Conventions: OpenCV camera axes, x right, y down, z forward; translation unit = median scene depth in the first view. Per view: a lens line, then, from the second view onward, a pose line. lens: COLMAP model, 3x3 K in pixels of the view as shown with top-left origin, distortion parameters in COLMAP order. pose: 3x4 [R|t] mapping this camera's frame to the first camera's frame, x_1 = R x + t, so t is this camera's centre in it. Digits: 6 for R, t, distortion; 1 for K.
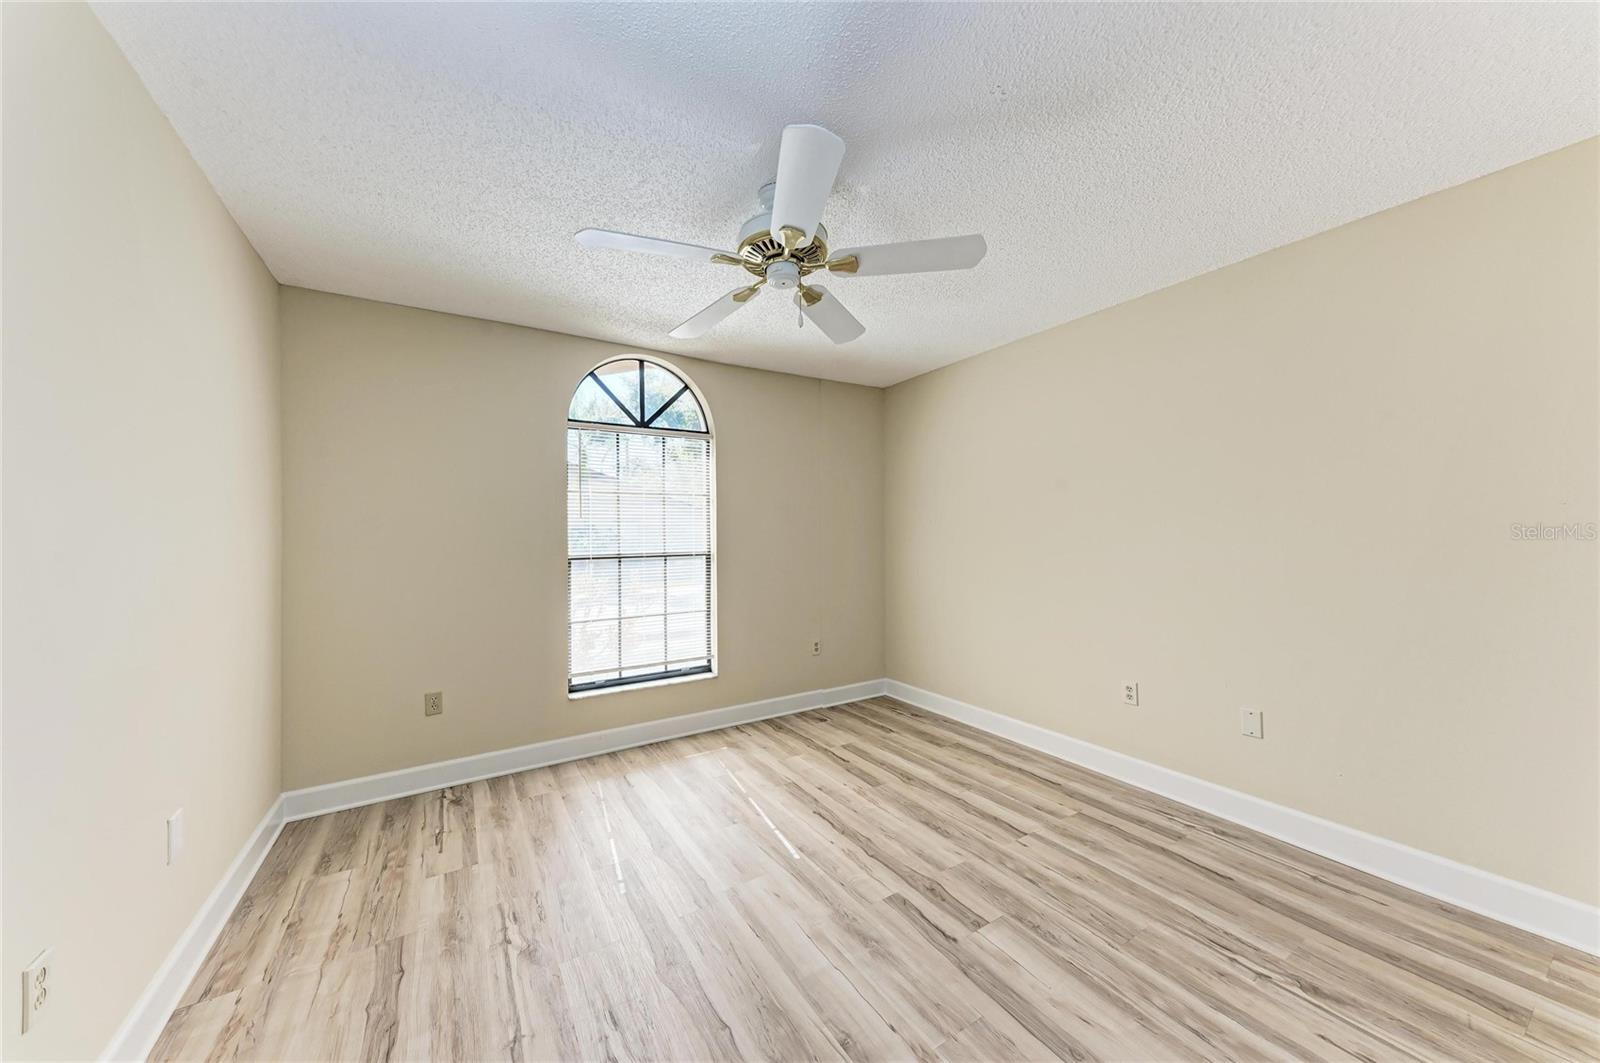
lens RADIAL K [[552.8, 0, 796.2], [0, 552.8, 537.6], [0, 0, 1]] dist [0.014675, -0.000344]
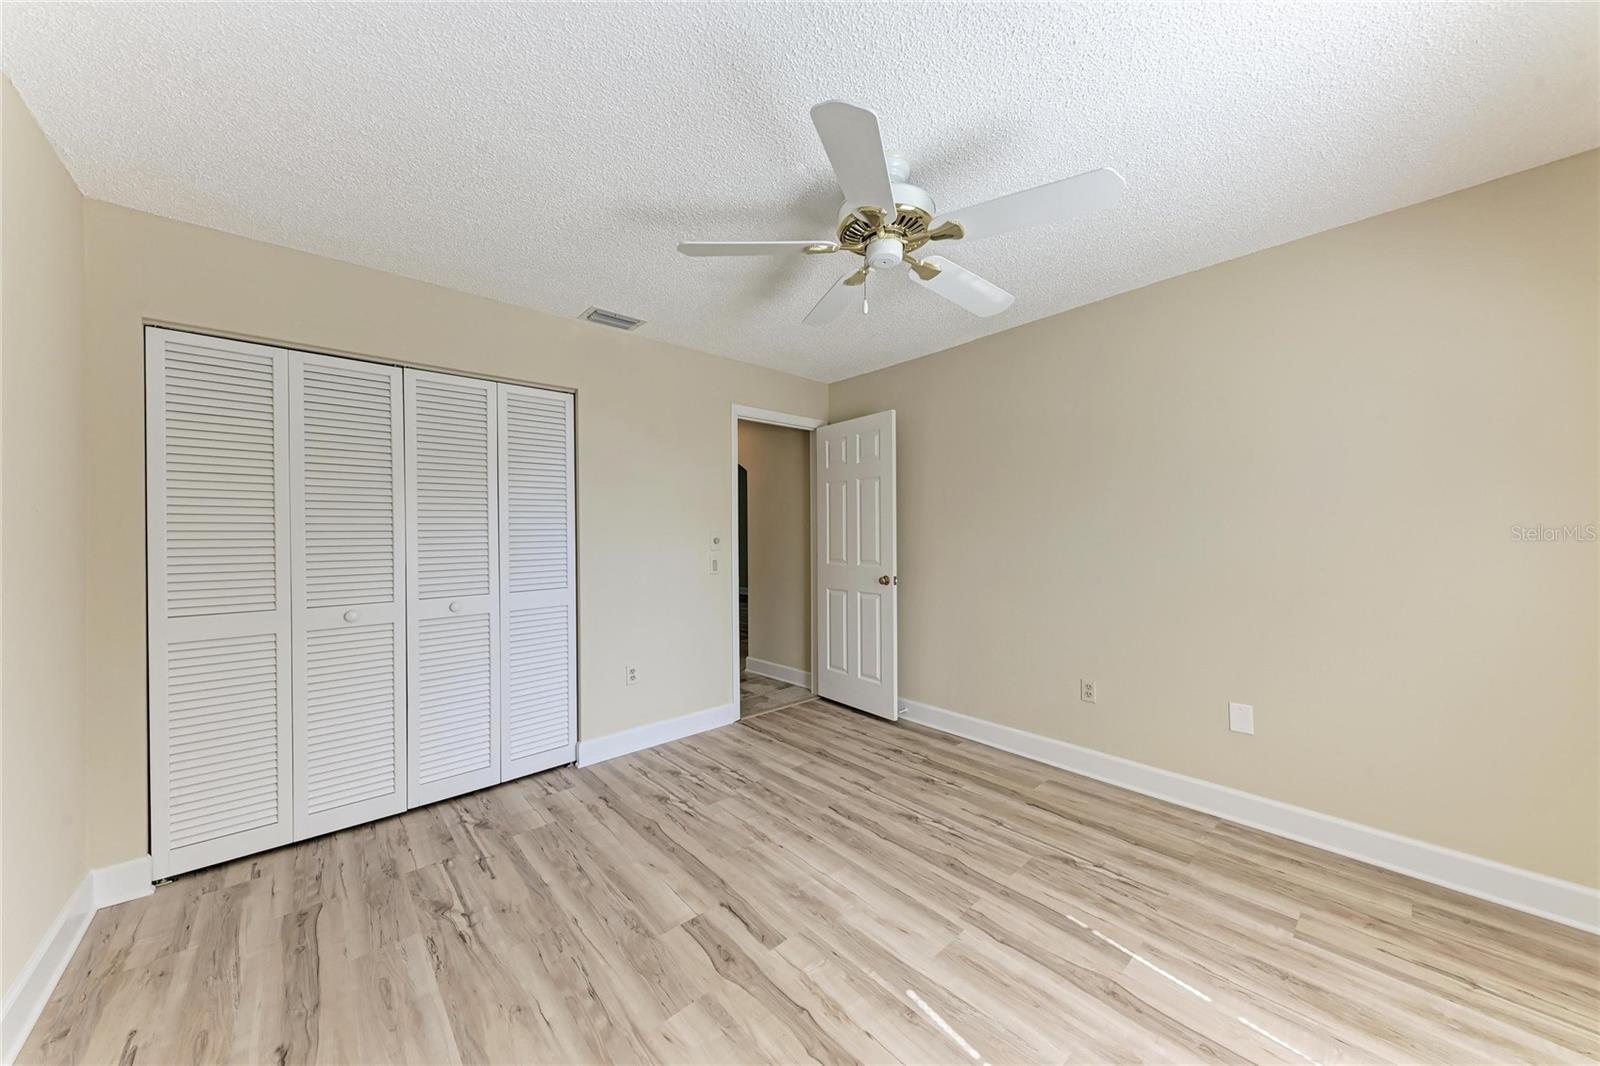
lens RADIAL K [[552.8, 0, 796.2], [0, 552.8, 539.1], [0, 0, 1]] dist [0.014675, -0.000344]
pose [[-0.985599, 0.020498, -0.167850, 0.303872], [0.018115, 0.999712, 0.015716, -0.006825], [0.168124, 0.012449, -0.985687, 2.053549]]
